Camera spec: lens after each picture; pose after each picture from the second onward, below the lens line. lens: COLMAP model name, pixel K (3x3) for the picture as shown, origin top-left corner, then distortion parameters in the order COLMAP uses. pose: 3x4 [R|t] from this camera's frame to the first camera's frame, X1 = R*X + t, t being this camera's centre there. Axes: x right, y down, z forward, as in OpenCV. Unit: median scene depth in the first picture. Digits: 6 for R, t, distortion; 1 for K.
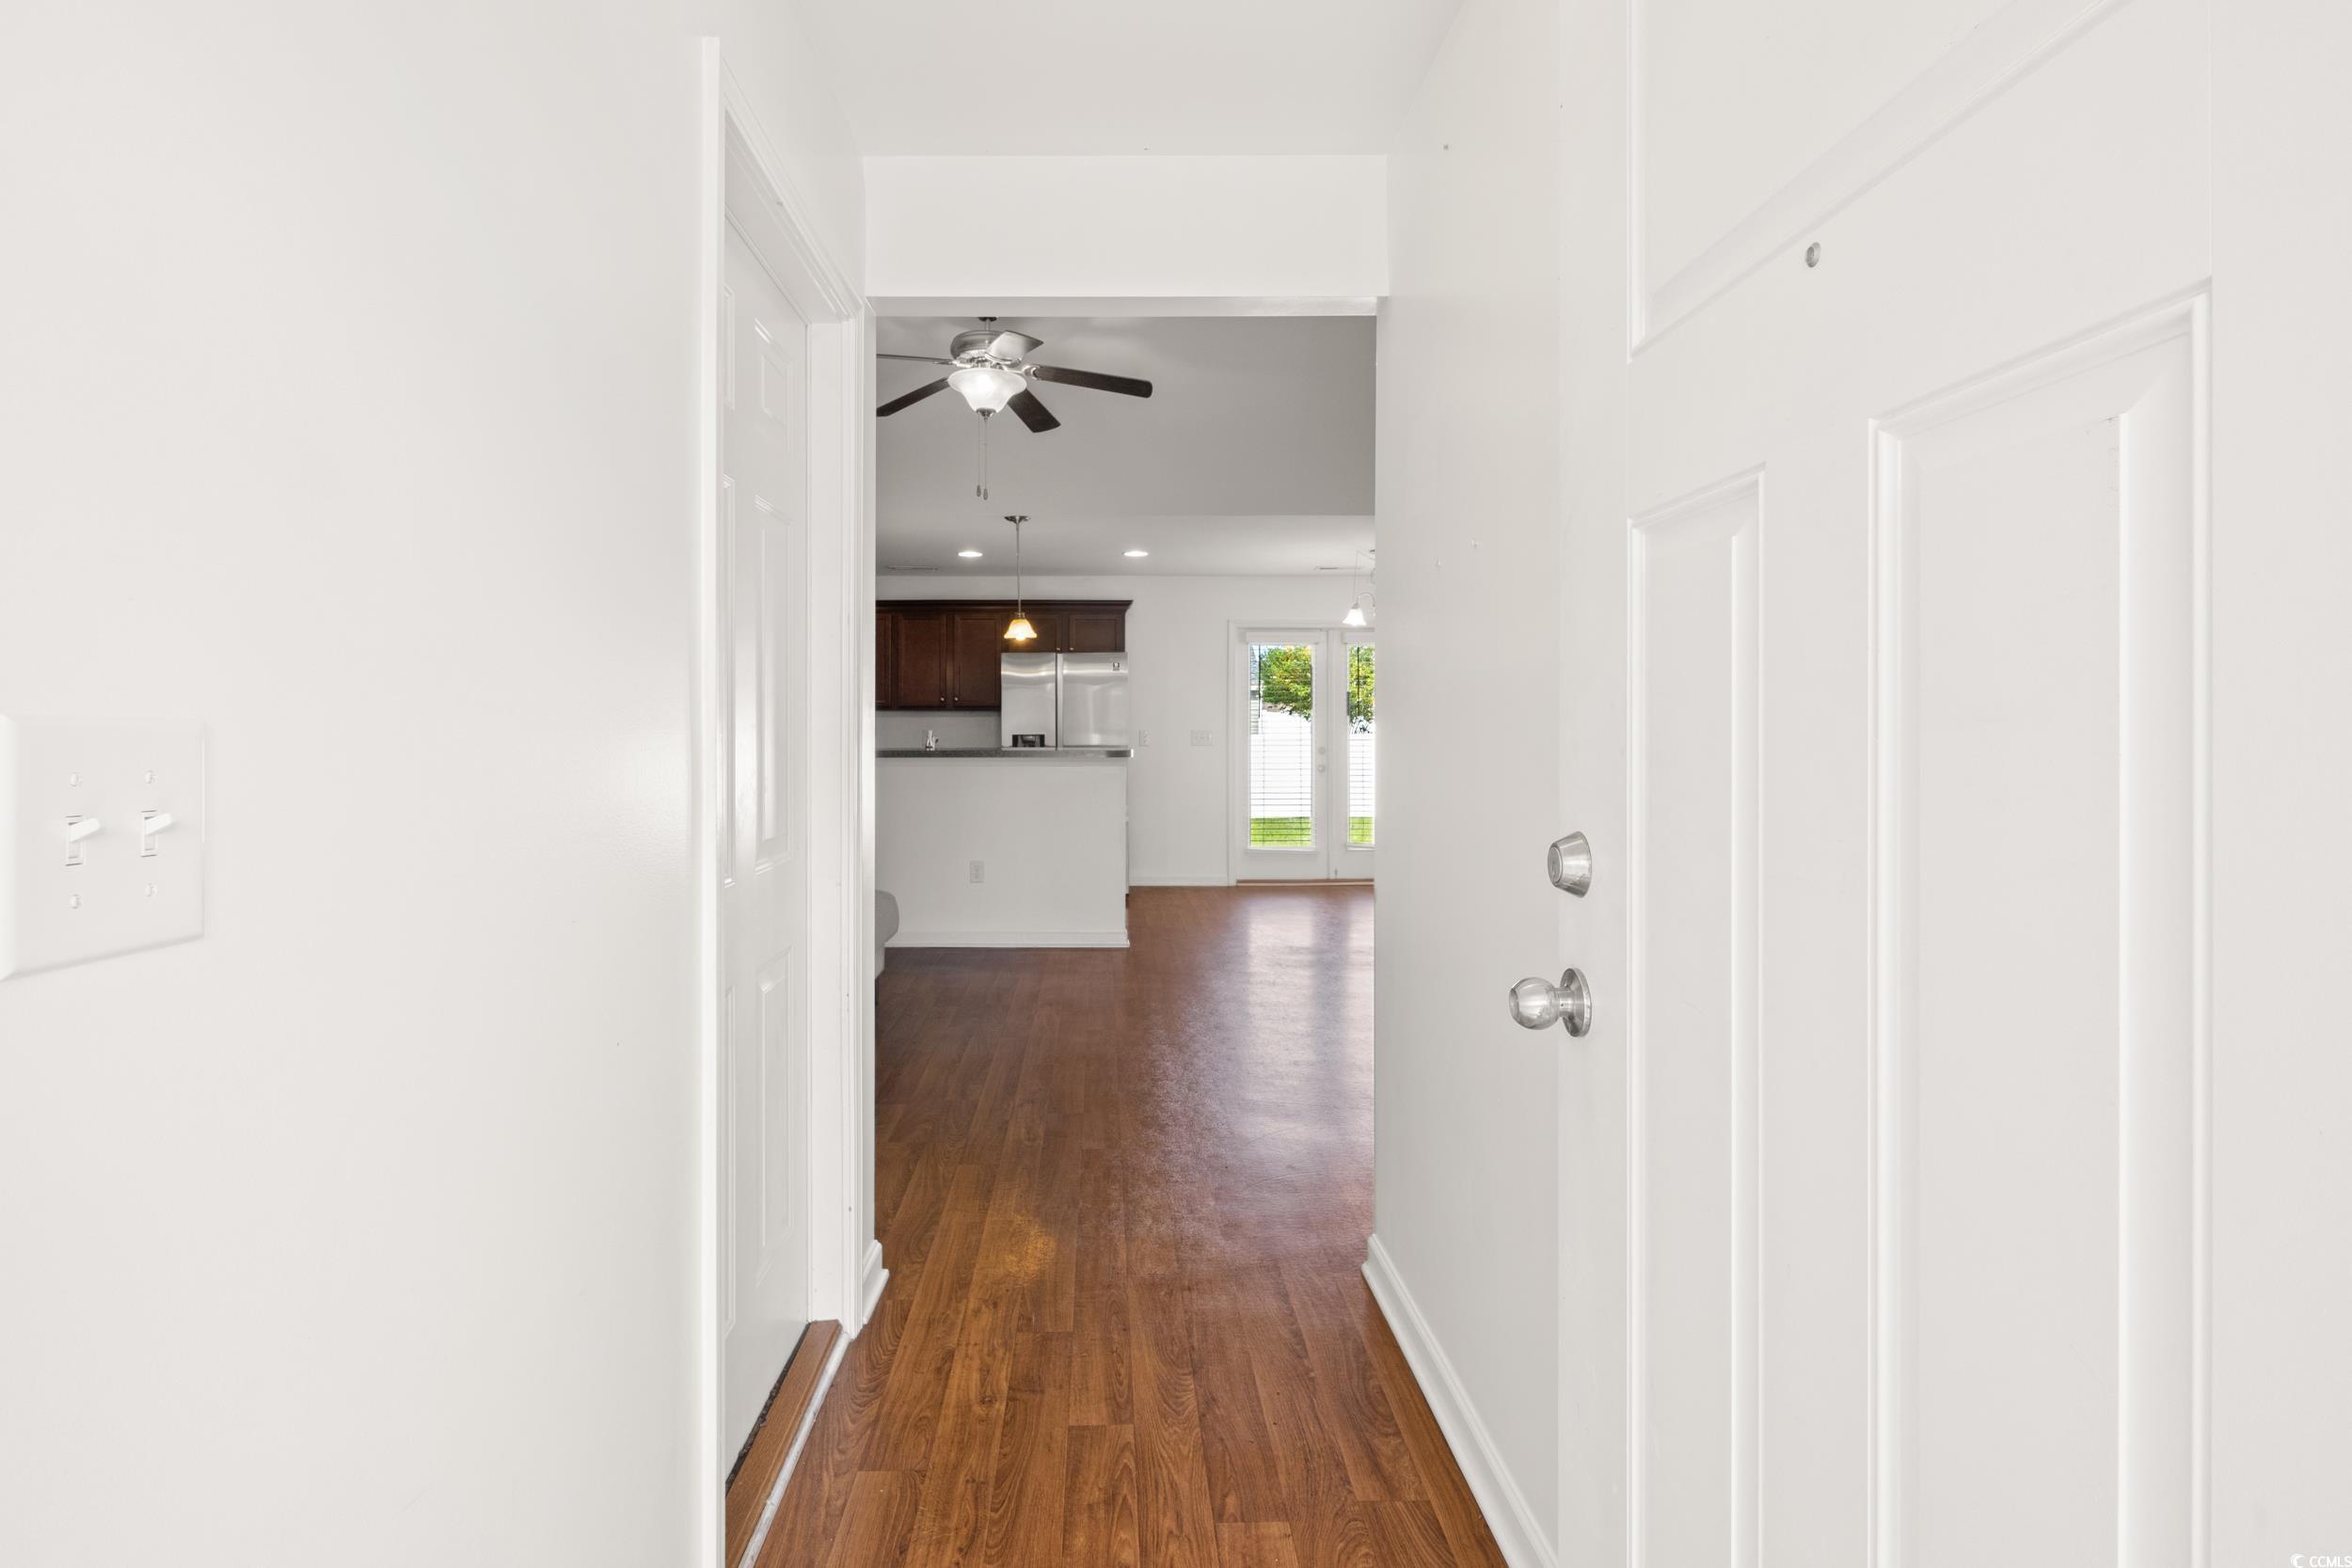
lens RADIAL K [[1171.8, 0, 1114.3], [0, 1171.8, 737.6], [0, 0, 1]] dist [0.014477, -0.001401]
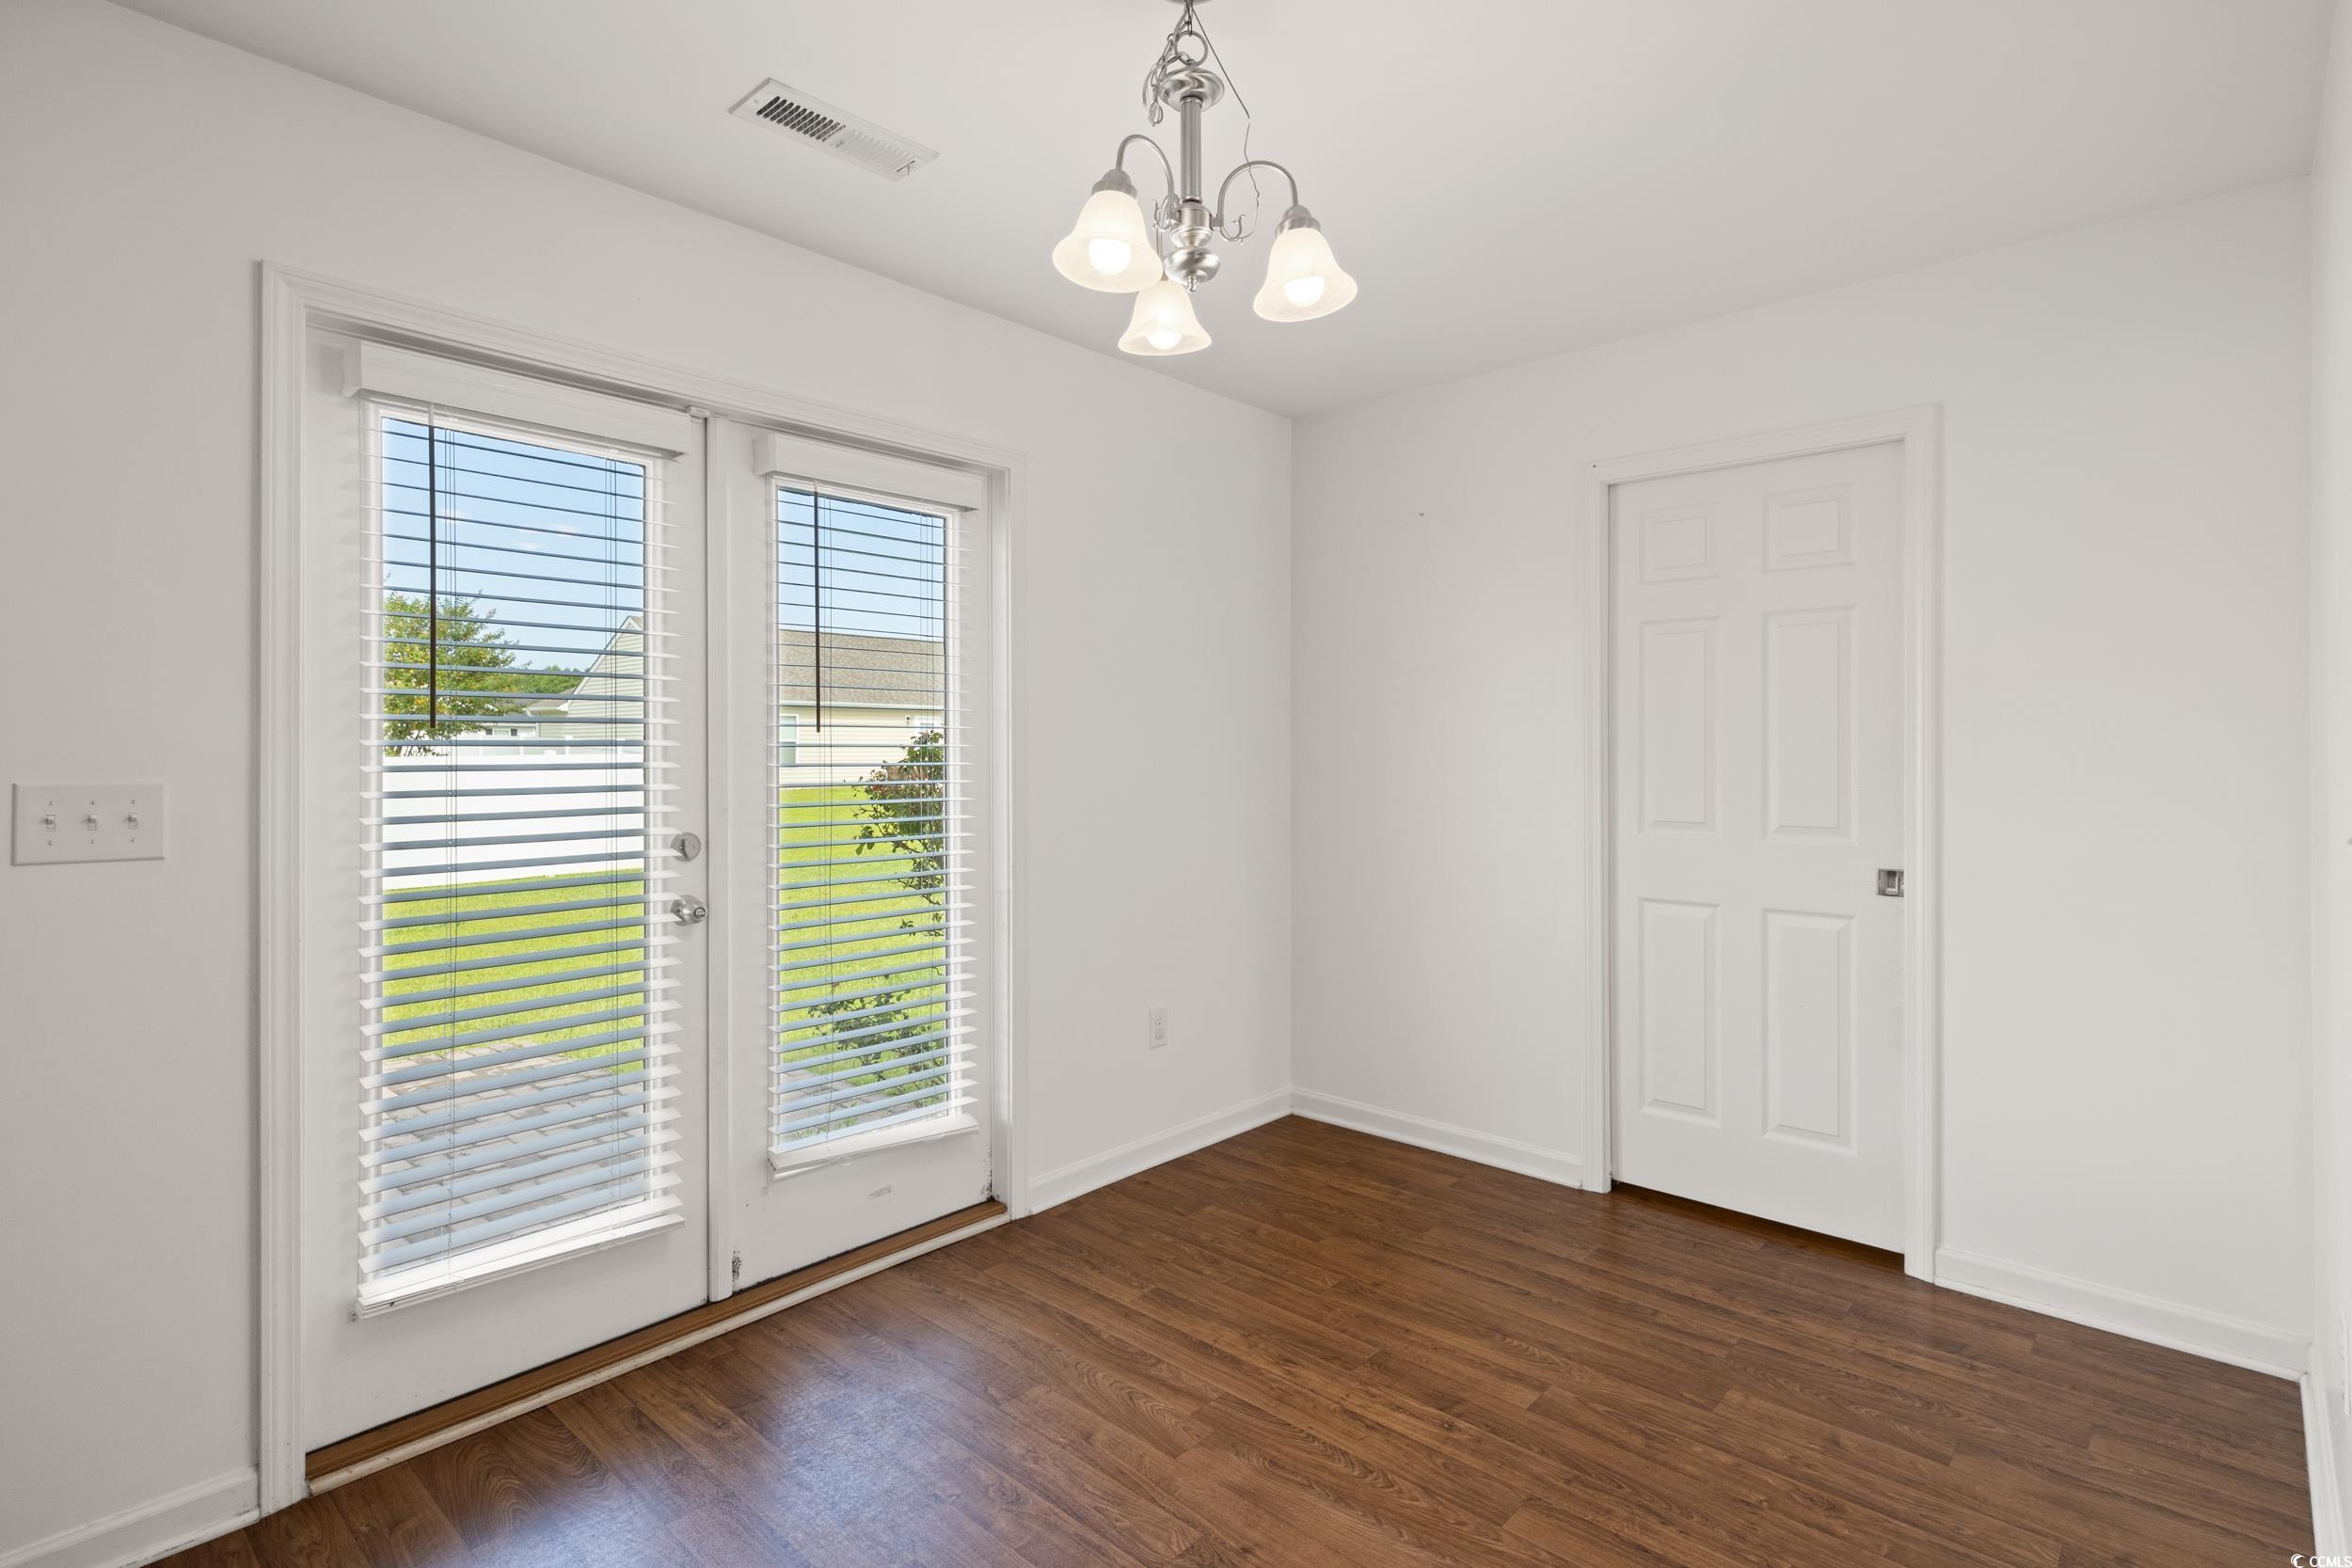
lens RADIAL K [[1171.8, 0, 1178.6], [0, 1171.8, 772.0], [0, 0, 1]] dist [0.014477, -0.001401]
pose [[0.681359, -0.009402, 0.731889, -1.025507], [-0.005604, 0.999821, 0.018062, -0.022284], [-0.731928, -0.016408, 0.681185, 0.492347]]
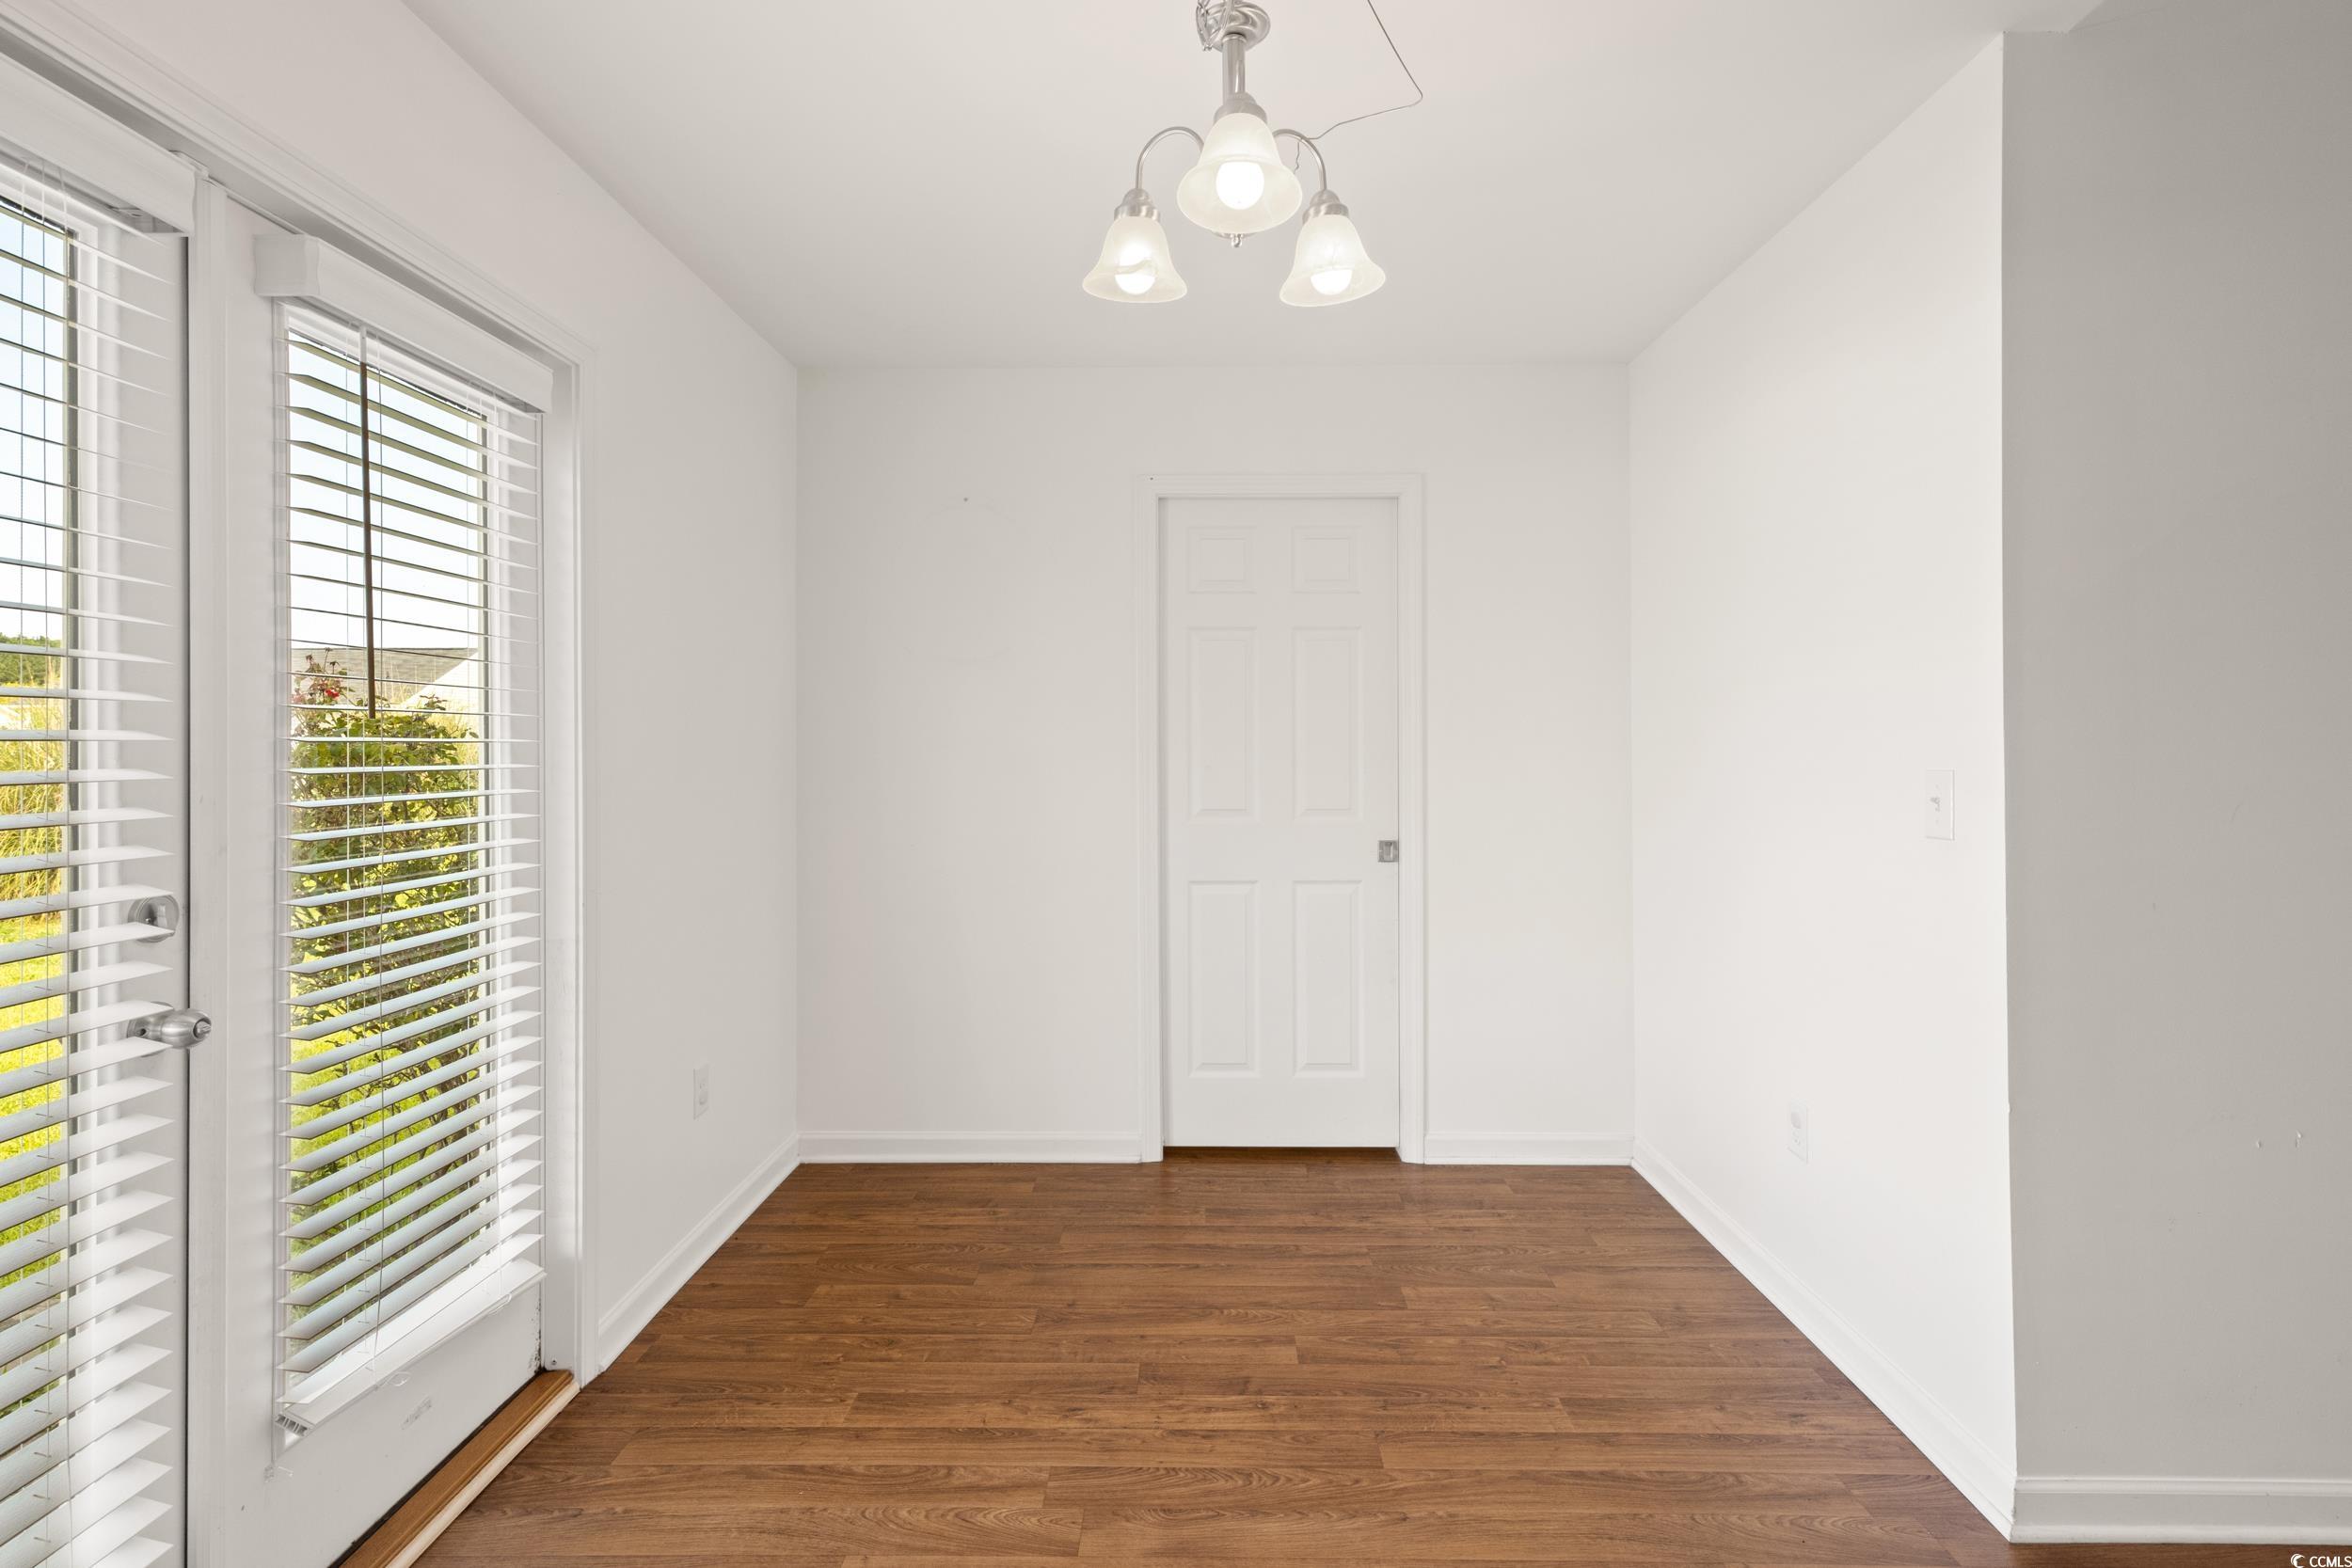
lens RADIAL K [[1171.8, 0, 1194.4], [0, 1171.8, 769.6], [0, 0, 1]] dist [0.014477, -0.001401]
pose [[0.023388, -0.012417, 0.999649, -1.162288], [0.002766, 0.999920, 0.012356, -0.013836], [-0.999723, 0.002476, 0.023421, 1.050327]]
